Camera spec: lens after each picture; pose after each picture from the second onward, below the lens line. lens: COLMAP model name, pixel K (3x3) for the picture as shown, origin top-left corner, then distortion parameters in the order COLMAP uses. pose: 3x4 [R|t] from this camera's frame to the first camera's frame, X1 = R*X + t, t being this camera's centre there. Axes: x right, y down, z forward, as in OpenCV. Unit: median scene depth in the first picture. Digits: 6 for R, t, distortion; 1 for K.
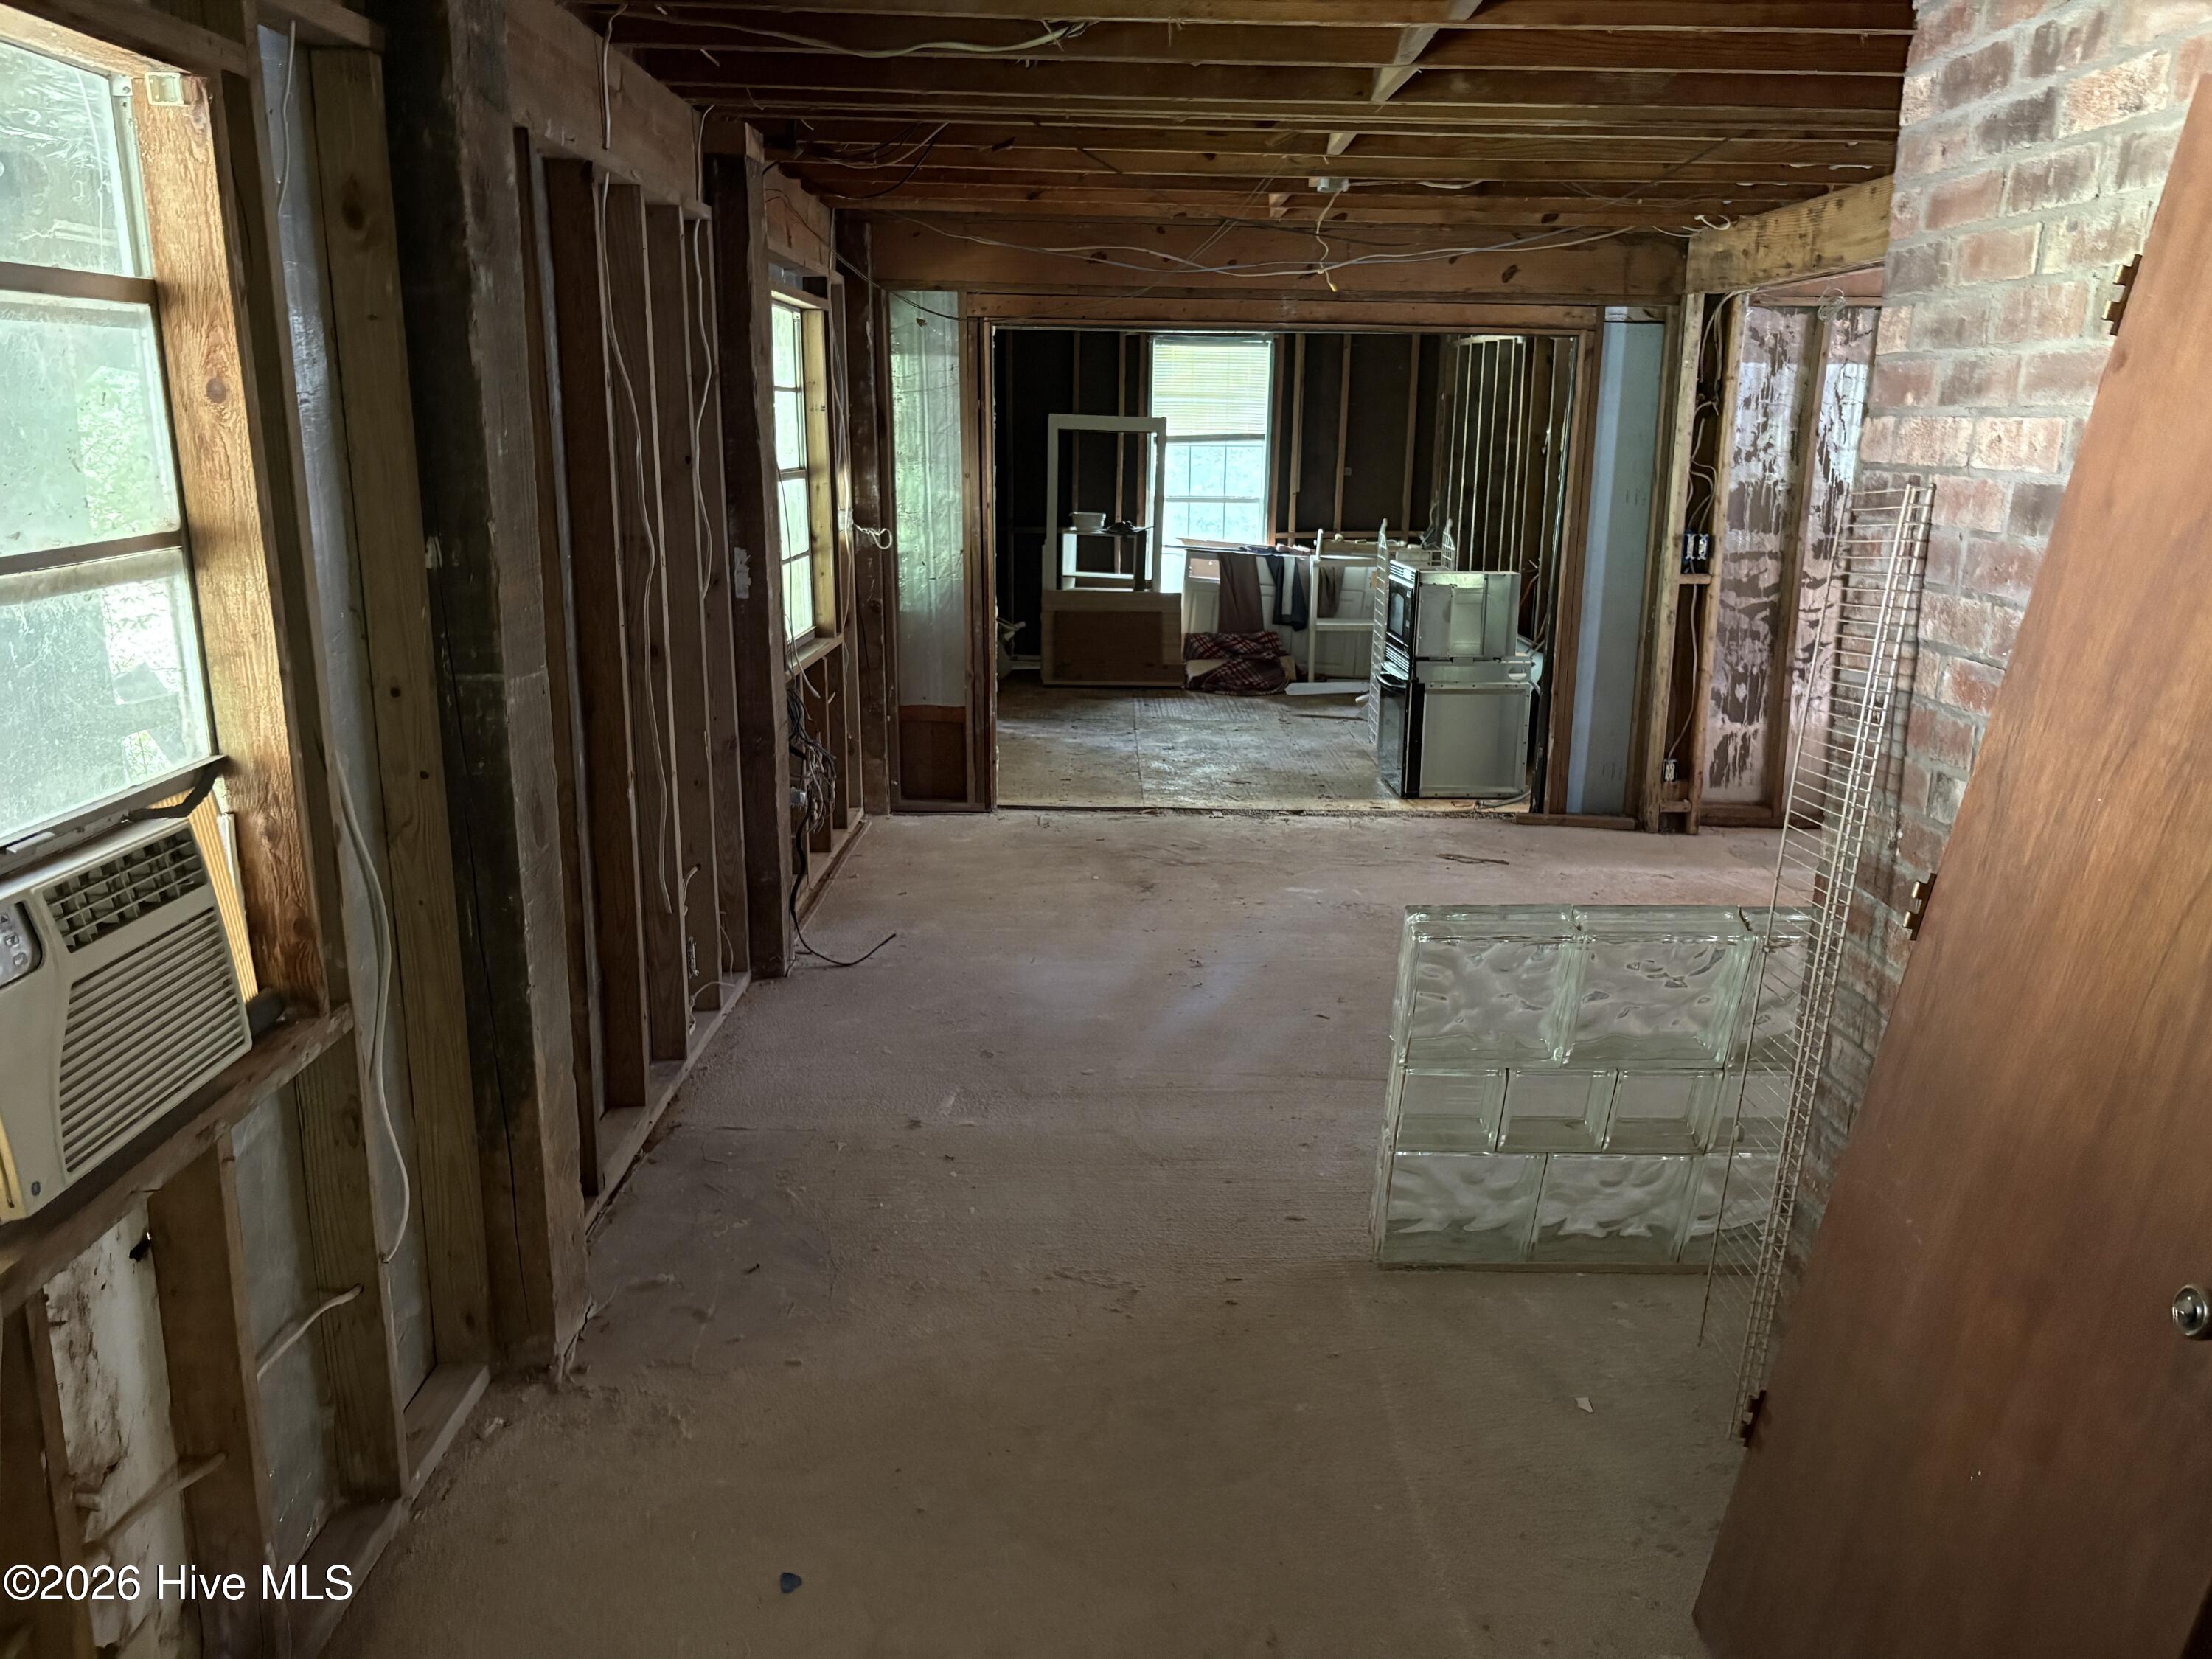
lens RADIAL K [[1679.2, 0, 1105.4], [0, 1679.2, 843.4], [0, 0, 1]] dist [0.052547, -0.051957]
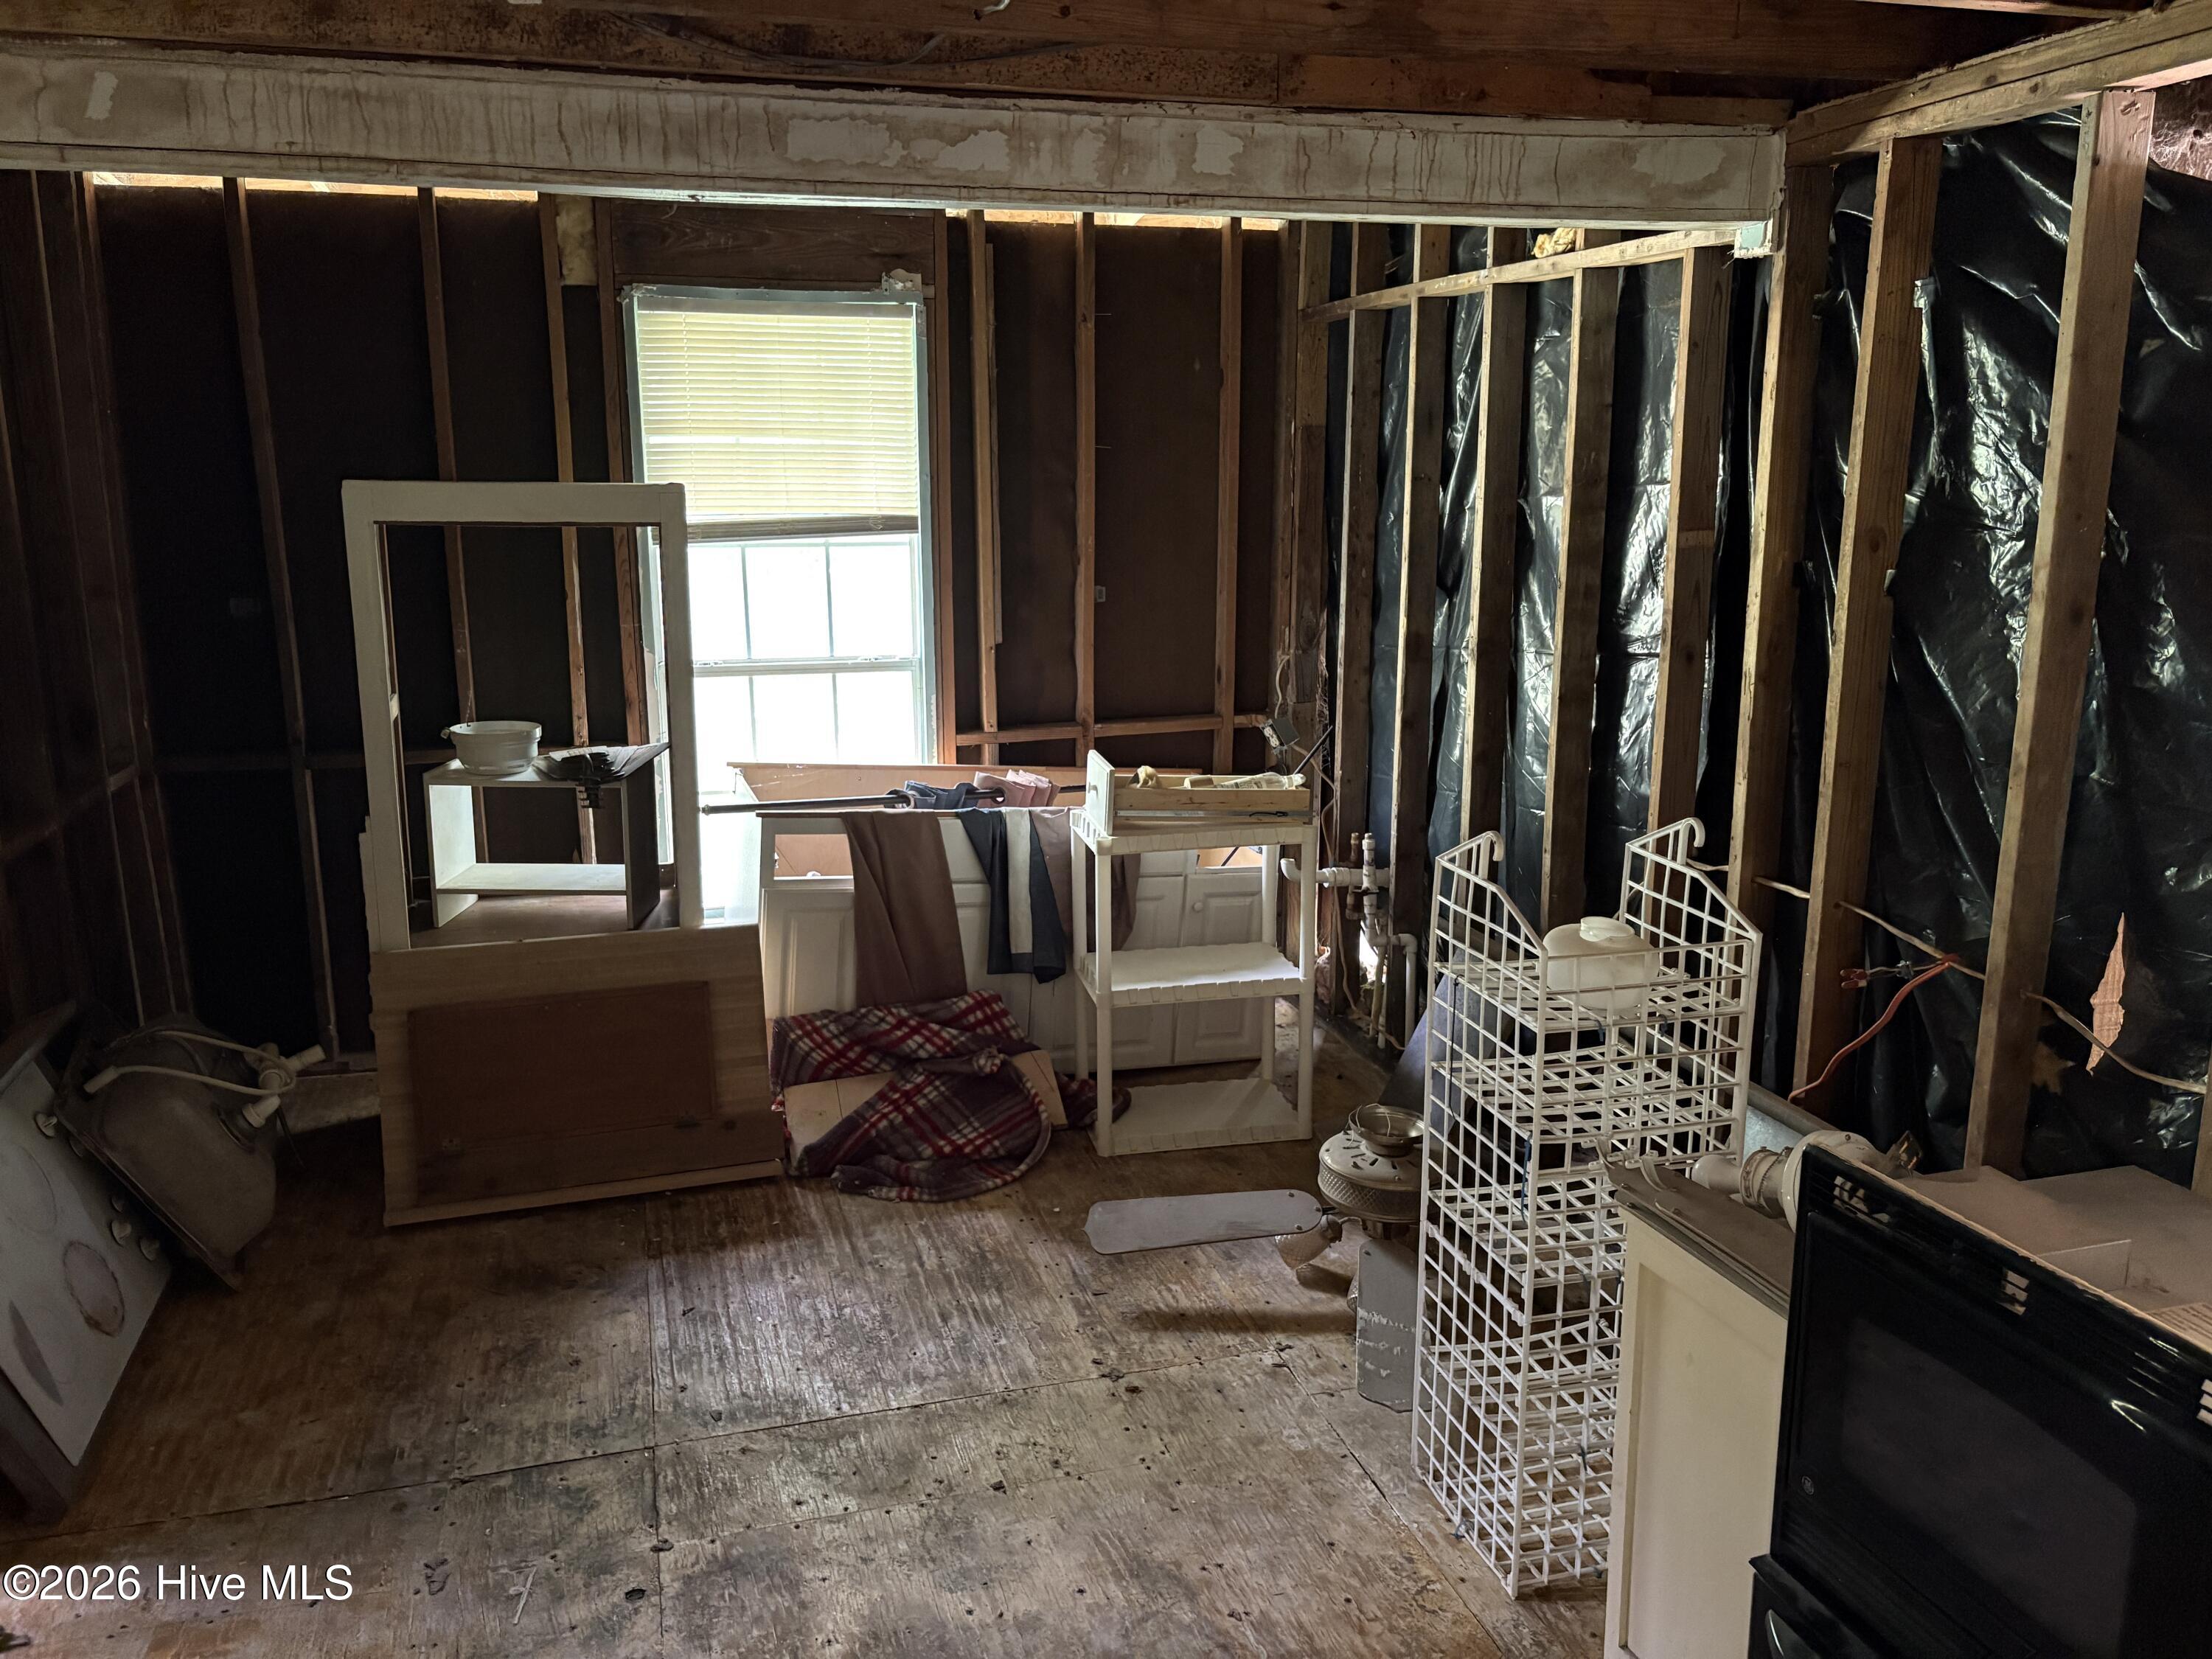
lens RADIAL K [[1679.2, 0, 1121.2], [0, 1679.2, 819.7], [0, 0, 1]] dist [0.052547, -0.051957]
pose [[0.958785, -0.074985, 0.274061, 0.020368], [0.086479, 0.995799, -0.030083, -0.152044], [-0.270654, 0.052543, 0.961242, 0.588154]]
